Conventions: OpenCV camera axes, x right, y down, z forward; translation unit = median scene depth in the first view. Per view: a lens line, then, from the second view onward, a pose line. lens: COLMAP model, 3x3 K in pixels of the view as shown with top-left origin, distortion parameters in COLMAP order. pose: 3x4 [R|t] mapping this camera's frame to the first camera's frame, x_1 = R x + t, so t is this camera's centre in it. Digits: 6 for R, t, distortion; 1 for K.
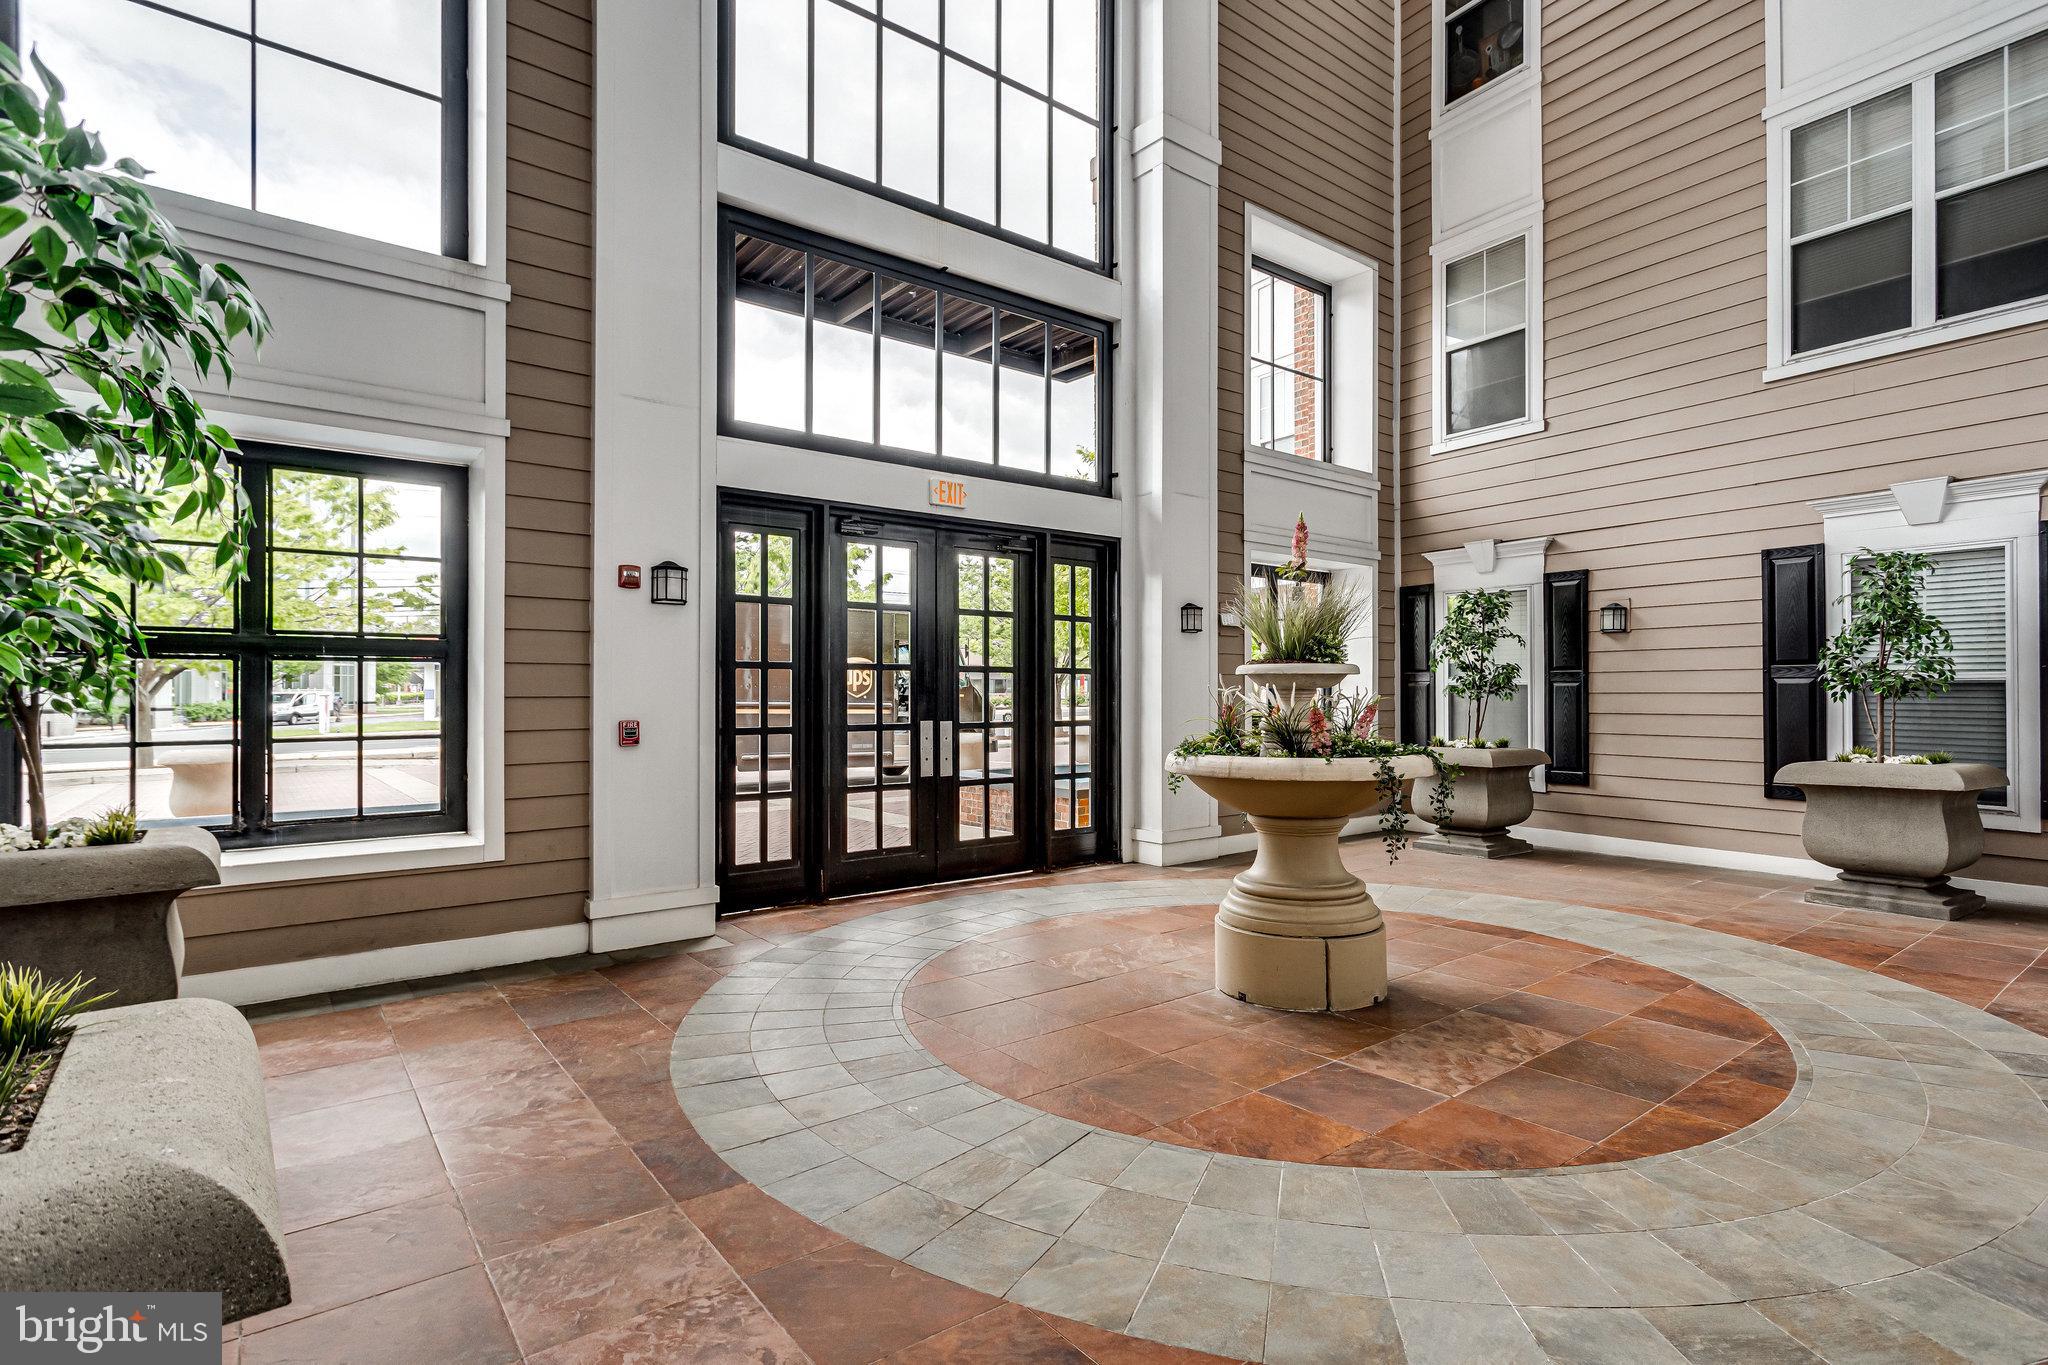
lens RADIAL K [[933.6, 0, 1014.7], [0, 933.6, 683.1], [0, 0, 1]] dist [-0.000948, 0.000651]
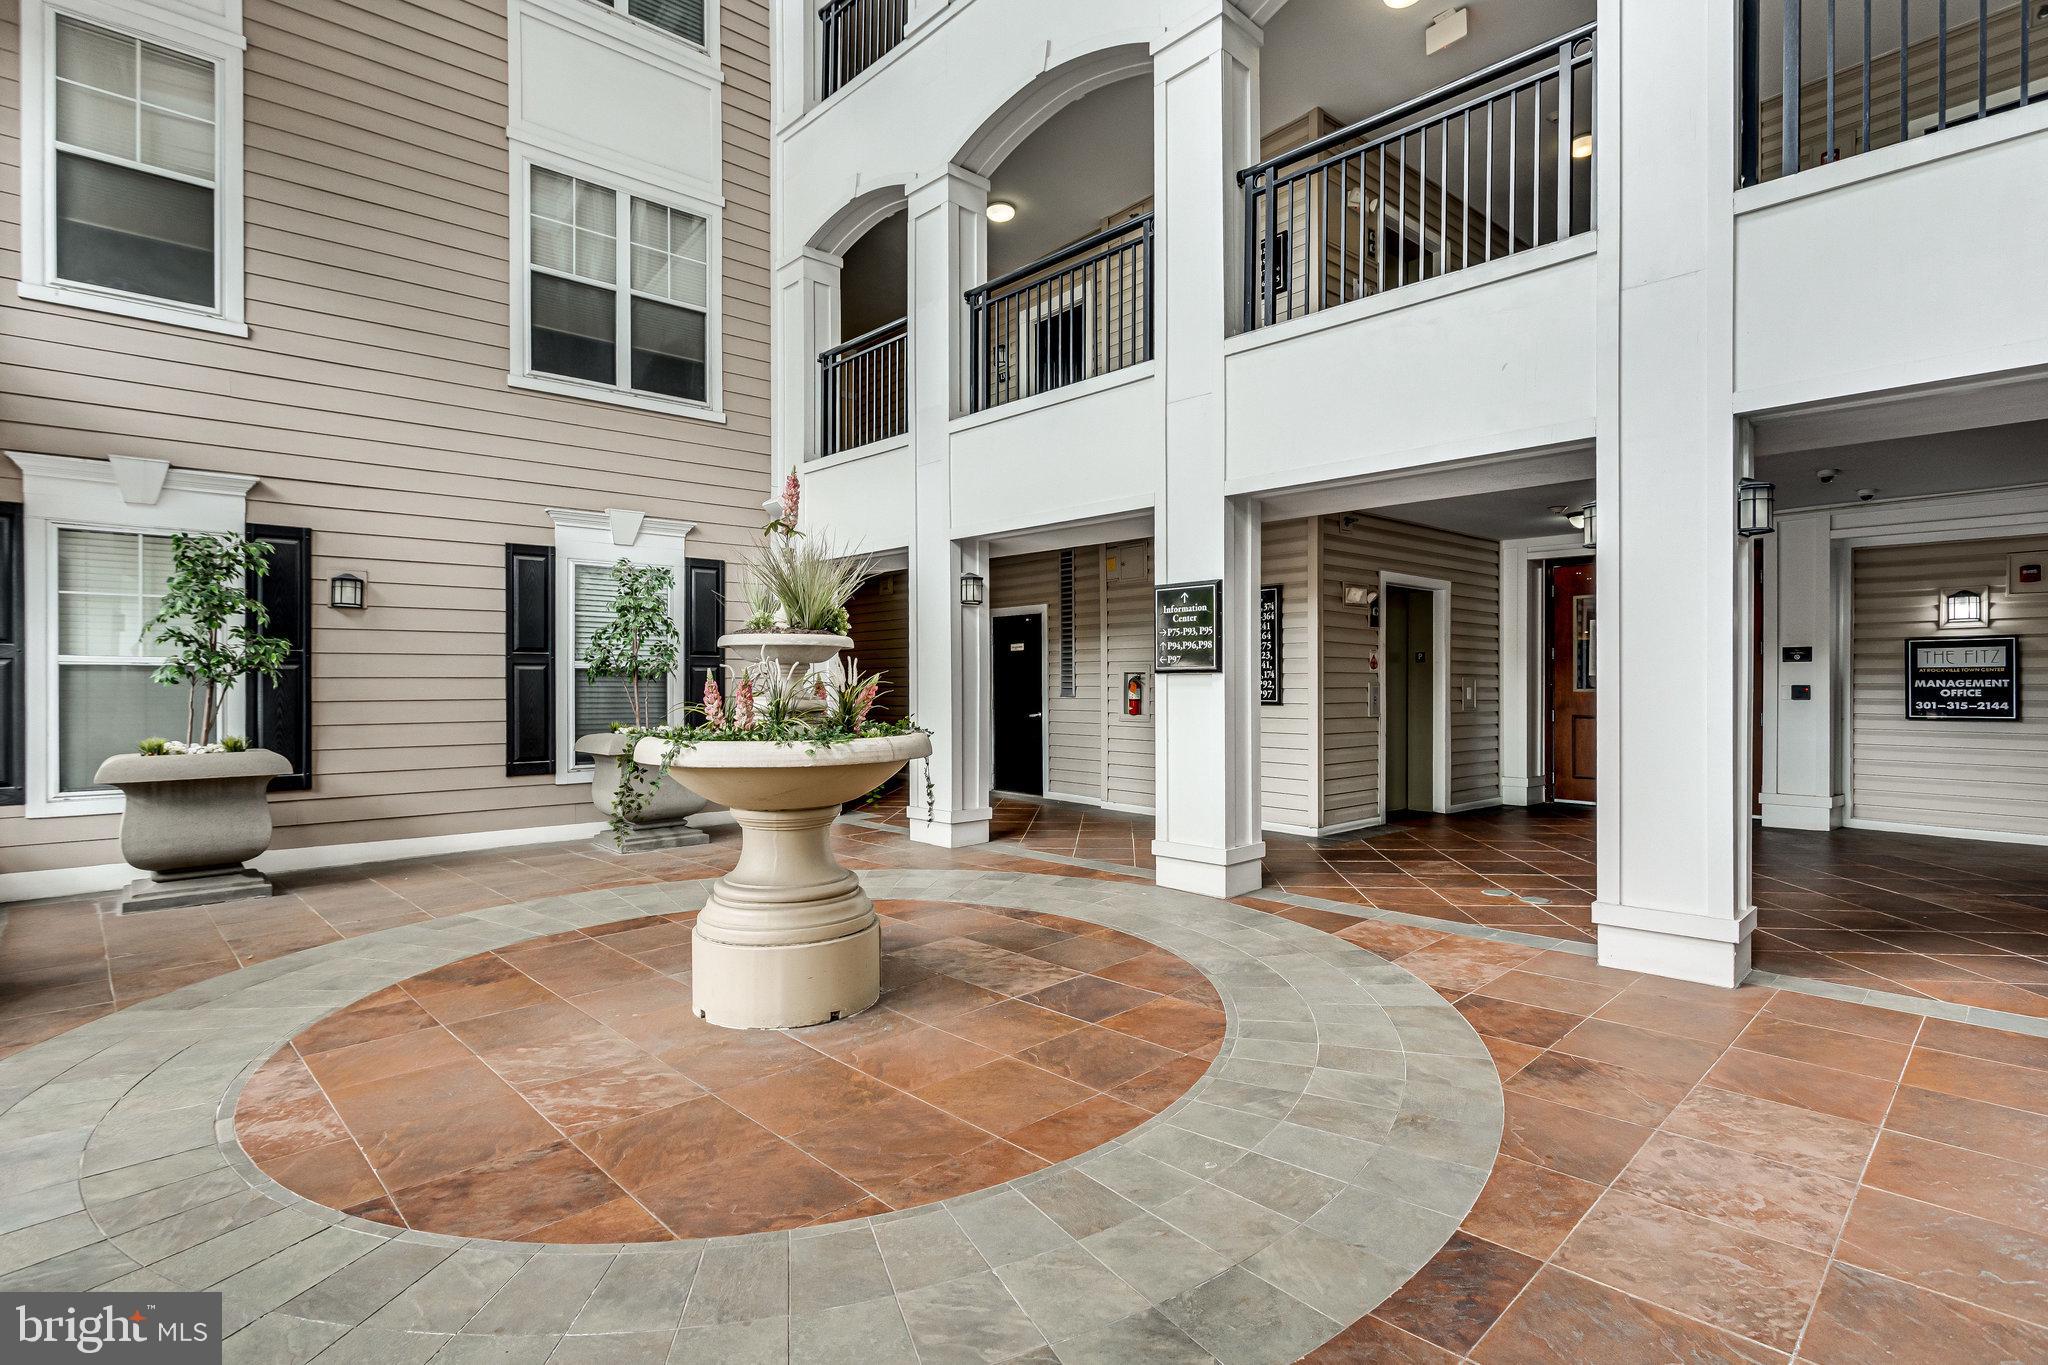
lens RADIAL K [[1036.7, 0, 1013.1], [0, 1036.7, 692.2], [0, 0, 1]] dist [0.001714, 0.002096]
pose [[-0.106012, -0.004413, 0.994355, -0.624110], [-0.009939, 0.999945, 0.003378, 0.024360], [-0.994315, -0.009525, -0.106050, 0.797314]]
